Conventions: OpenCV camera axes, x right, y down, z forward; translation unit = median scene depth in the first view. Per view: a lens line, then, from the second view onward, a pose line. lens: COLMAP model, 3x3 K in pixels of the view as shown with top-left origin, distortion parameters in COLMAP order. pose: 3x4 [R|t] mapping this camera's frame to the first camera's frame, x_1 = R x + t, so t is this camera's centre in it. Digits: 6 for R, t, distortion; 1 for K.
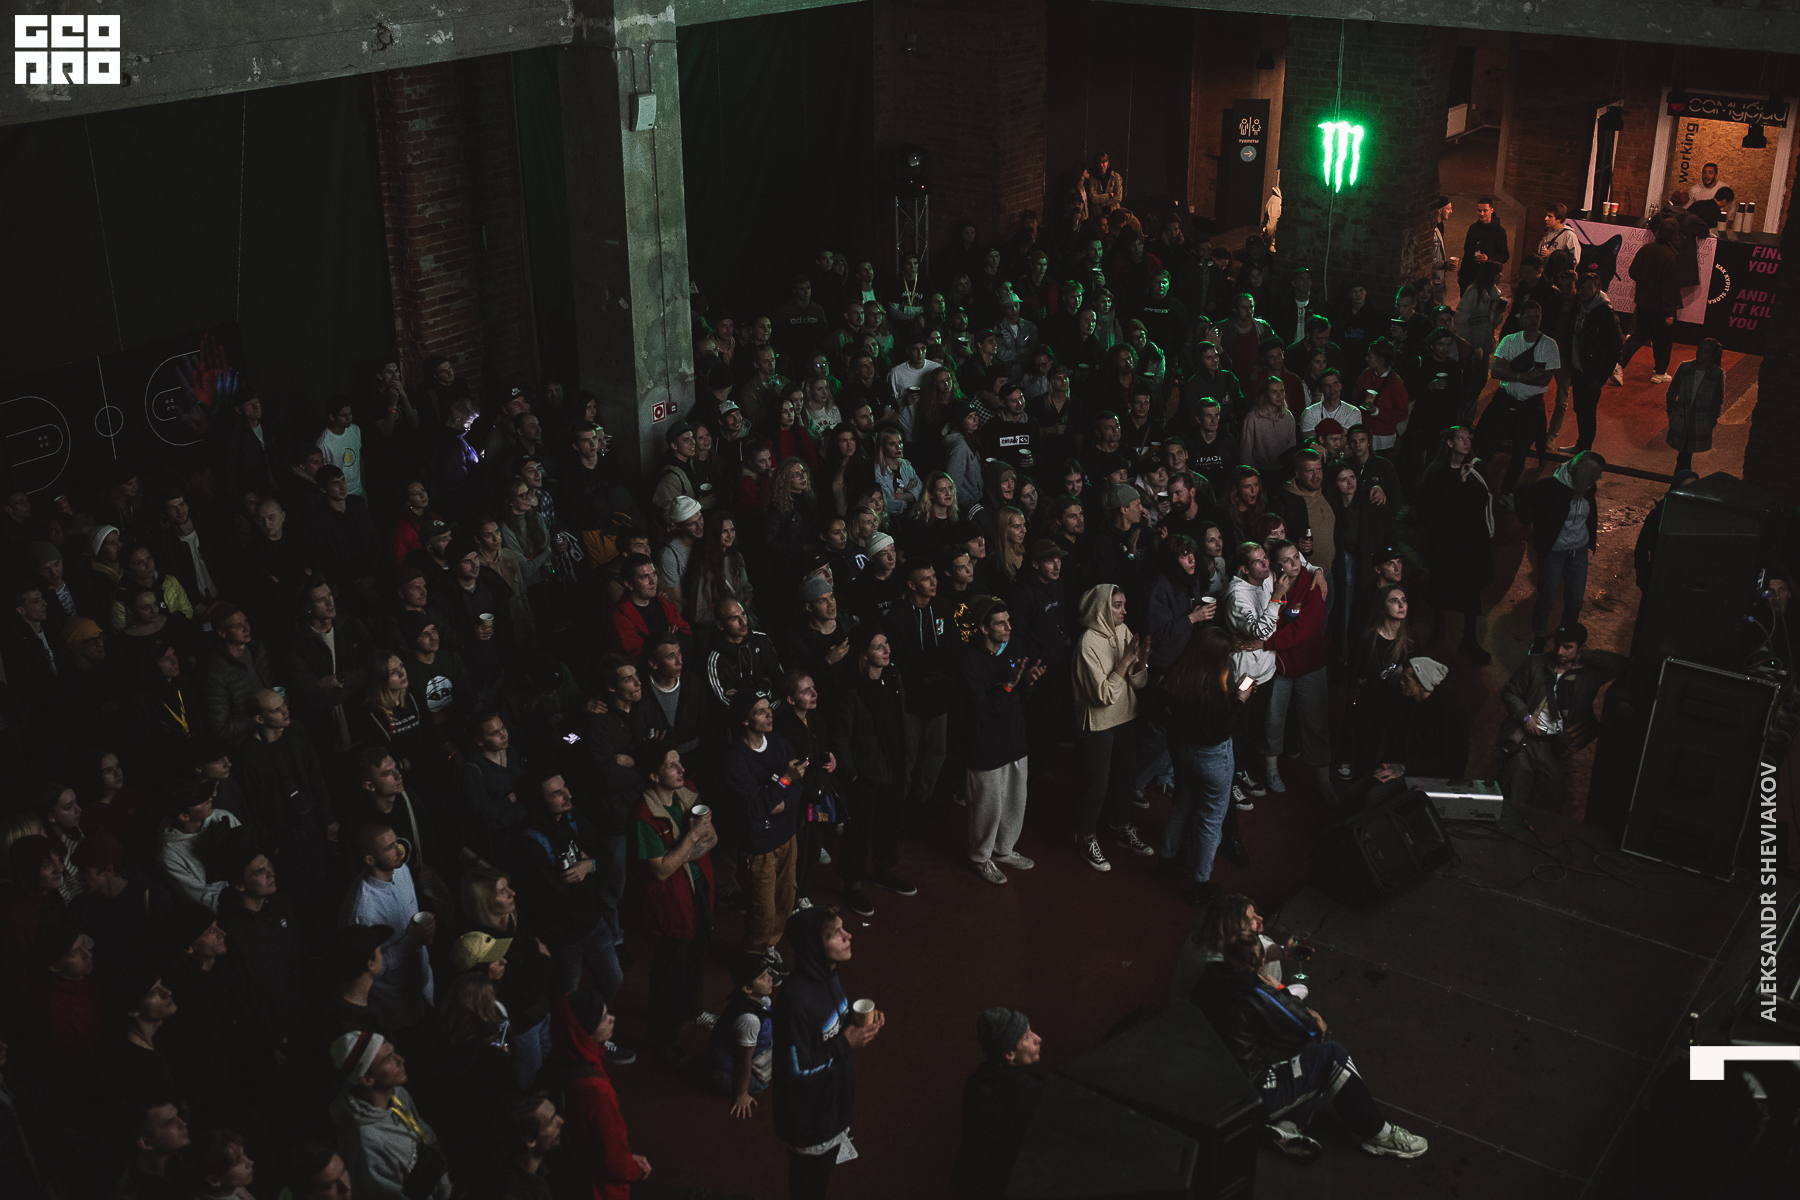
lens RADIAL K [[1880.3, 0, 904.9], [0, 1880.3, 617.7], [0, 0, 1]] dist [0.058756, 0.000000]
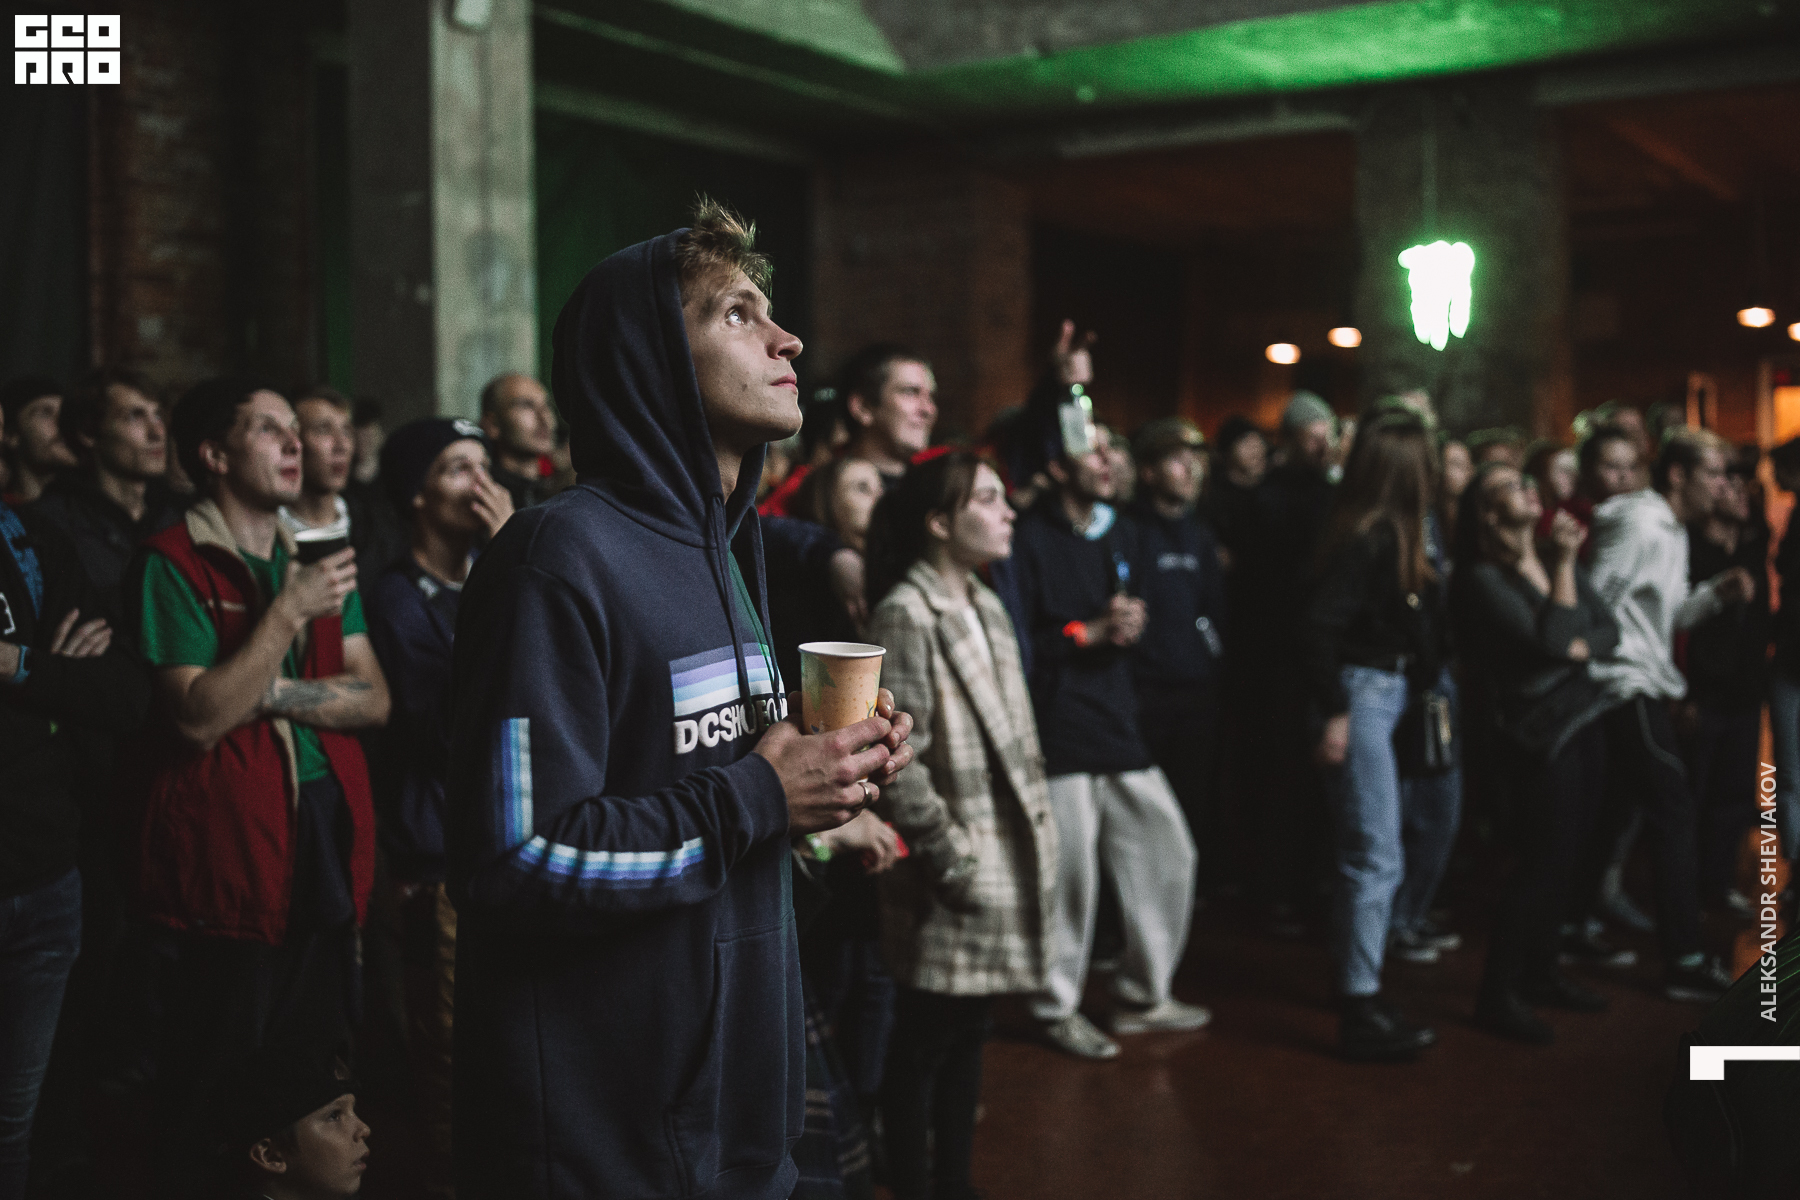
lens RADIAL K [[1880.3, 0, 906.0], [0, 1880.3, 601.2], [0, 0, 1]] dist [0.058756, 0.000000]
pose [[0.999385, -0.000380, 0.035077, -0.008830], [0.012407, 0.939138, -0.343317, 0.142257], [-0.032811, 0.343541, 0.938564, 0.404663]]
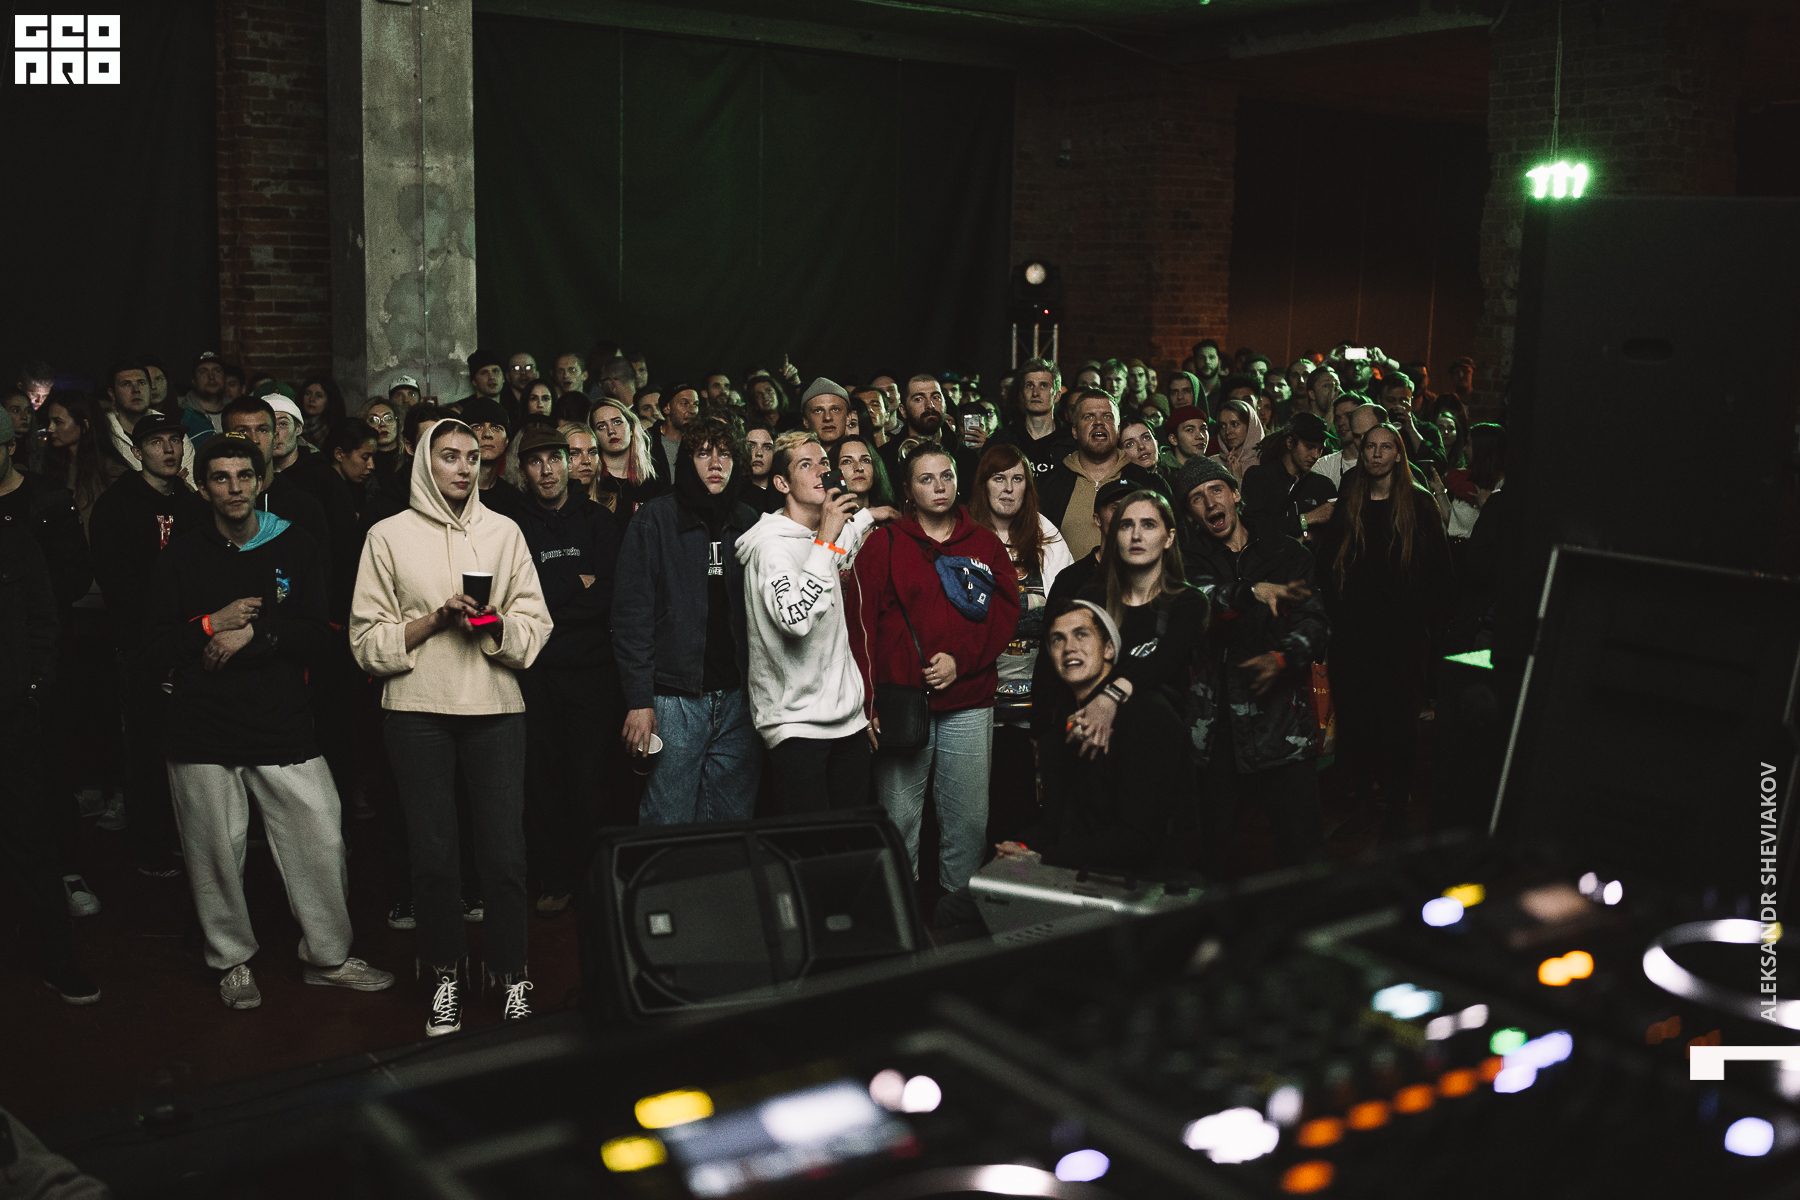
lens RADIAL K [[1880.3, 0, 901.9], [0, 1880.3, 580.4], [0, 0, 1]] dist [0.058756, 0.000000]
pose [[0.942964, 0.076097, -0.324081, 0.275504], [-0.160884, 0.956457, -0.243530, 0.095802], [0.291438, 0.281779, 0.914147, 0.403729]]
